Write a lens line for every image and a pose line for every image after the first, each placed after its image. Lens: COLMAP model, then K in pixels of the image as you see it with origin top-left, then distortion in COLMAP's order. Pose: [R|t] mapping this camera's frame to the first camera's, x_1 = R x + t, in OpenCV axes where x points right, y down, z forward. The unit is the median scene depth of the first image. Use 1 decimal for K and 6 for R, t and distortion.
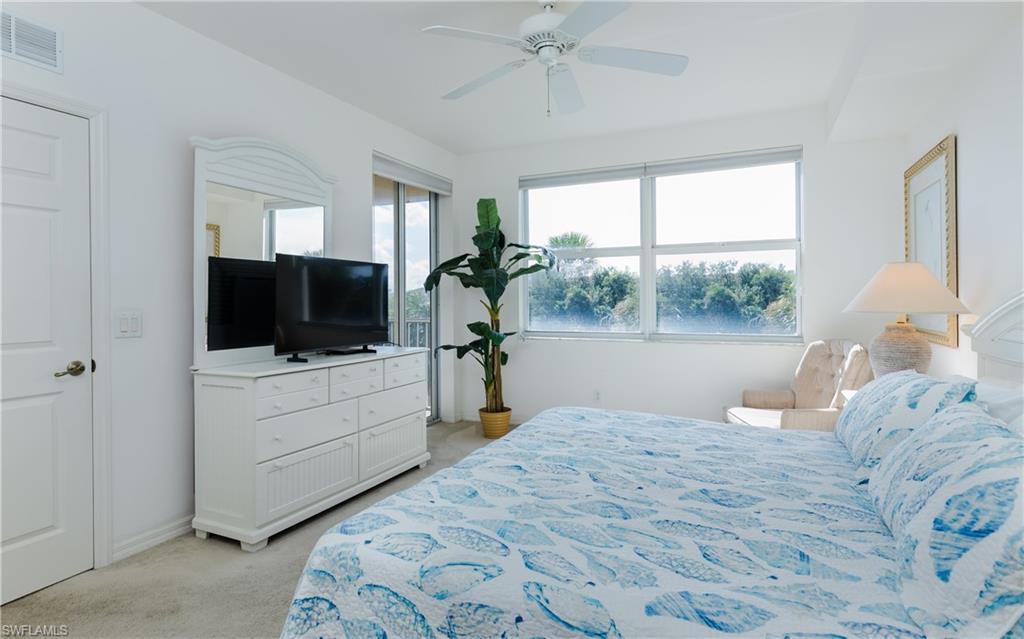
lens RADIAL K [[539.0, 0, 505.1], [0, 539.0, 299.2], [0, 0, 1]] dist [-0.001952, -0.000283]
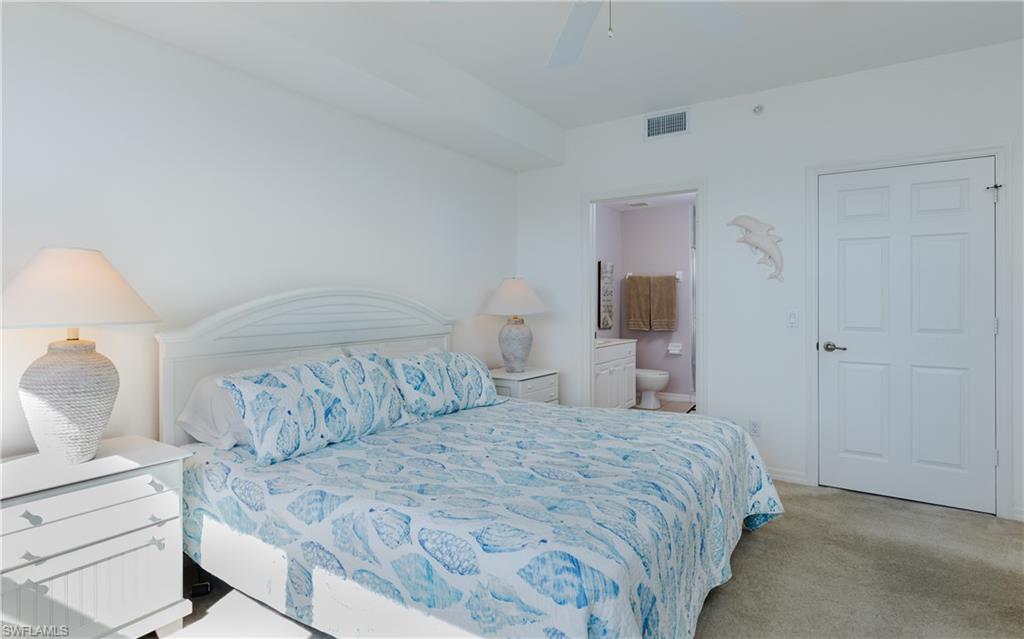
lens RADIAL K [[539.0, 0, 505.1], [0, 539.0, 299.2], [0, 0, 1]] dist [-0.001952, -0.000283]
pose [[-0.989781, 0.003862, 0.142544, -0.124766], [0.004365, 0.999985, 0.003221, -0.008493], [-0.142529, 0.003811, -0.989783, 2.188131]]
